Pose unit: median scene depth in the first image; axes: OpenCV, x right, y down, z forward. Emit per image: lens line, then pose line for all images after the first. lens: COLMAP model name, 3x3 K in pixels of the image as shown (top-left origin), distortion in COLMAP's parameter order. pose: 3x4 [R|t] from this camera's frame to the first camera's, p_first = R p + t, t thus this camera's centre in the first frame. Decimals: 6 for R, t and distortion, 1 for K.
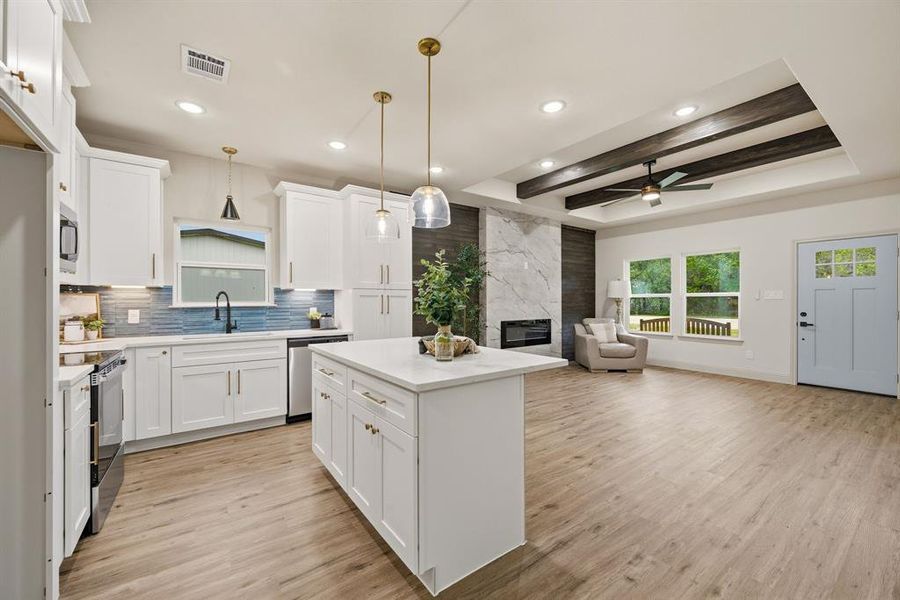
lens RADIAL K [[353.4, 0, 451.0], [0, 353.4, 302.7], [0, 0, 1]] dist [-0.005353, 0.000703]
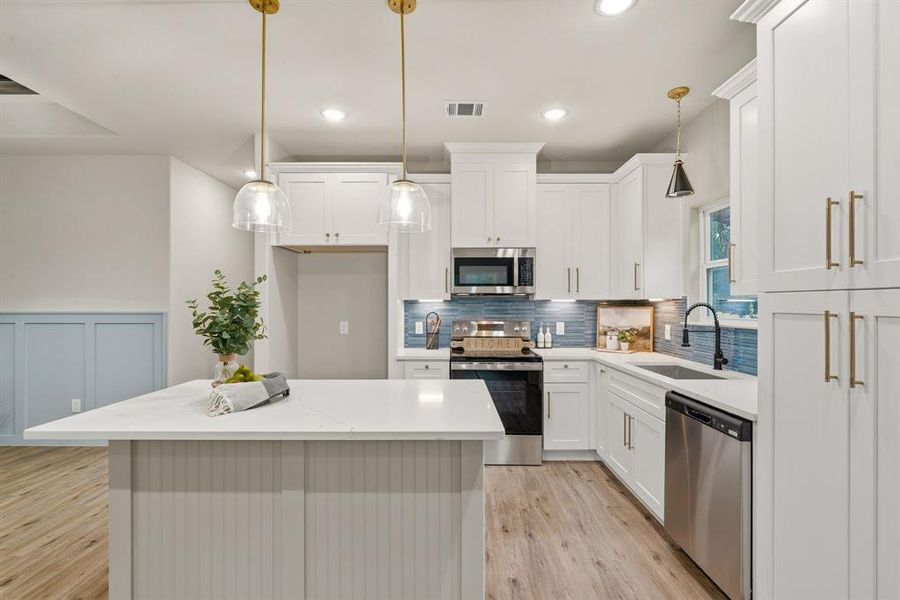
lens RADIAL K [[418.7, 0, 451.2], [0, 418.7, 303.9], [0, 0, 1]] dist [-0.007051, 0.001563]
pose [[-0.584569, 0.001224, -0.811343, 0.225515], [-0.000838, 0.999997, 0.002112, -0.027579], [0.811344, 0.001915, -0.584566, 0.941358]]
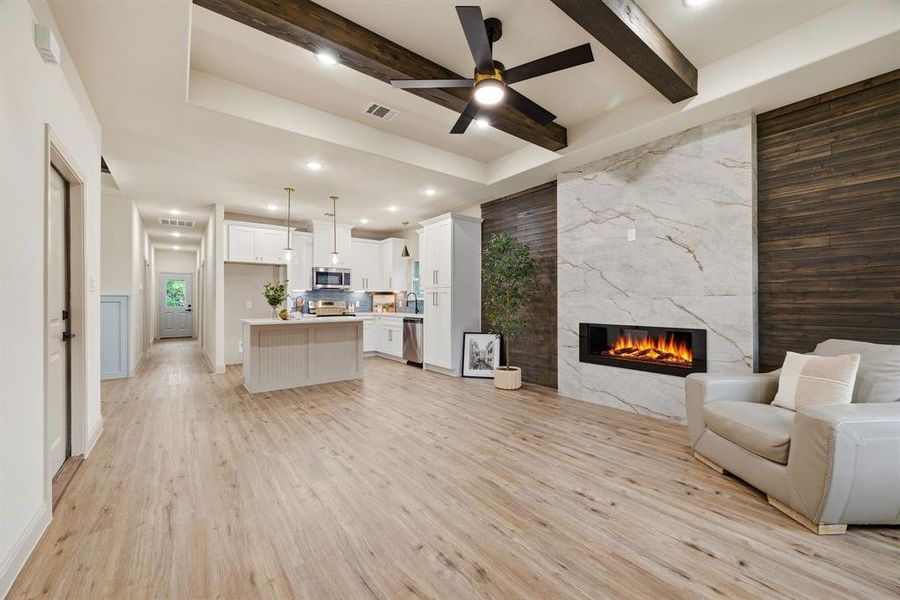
lens RADIAL K [[353.4, 0, 452.4], [0, 353.4, 296.5], [0, 0, 1]] dist [-0.005353, 0.000703]
pose [[0.040832, -0.010372, -0.999112, 1.193570], [-0.002410, 0.999942, -0.010479, 0.010179], [0.999163, 0.002836, 0.040805, 1.003856]]
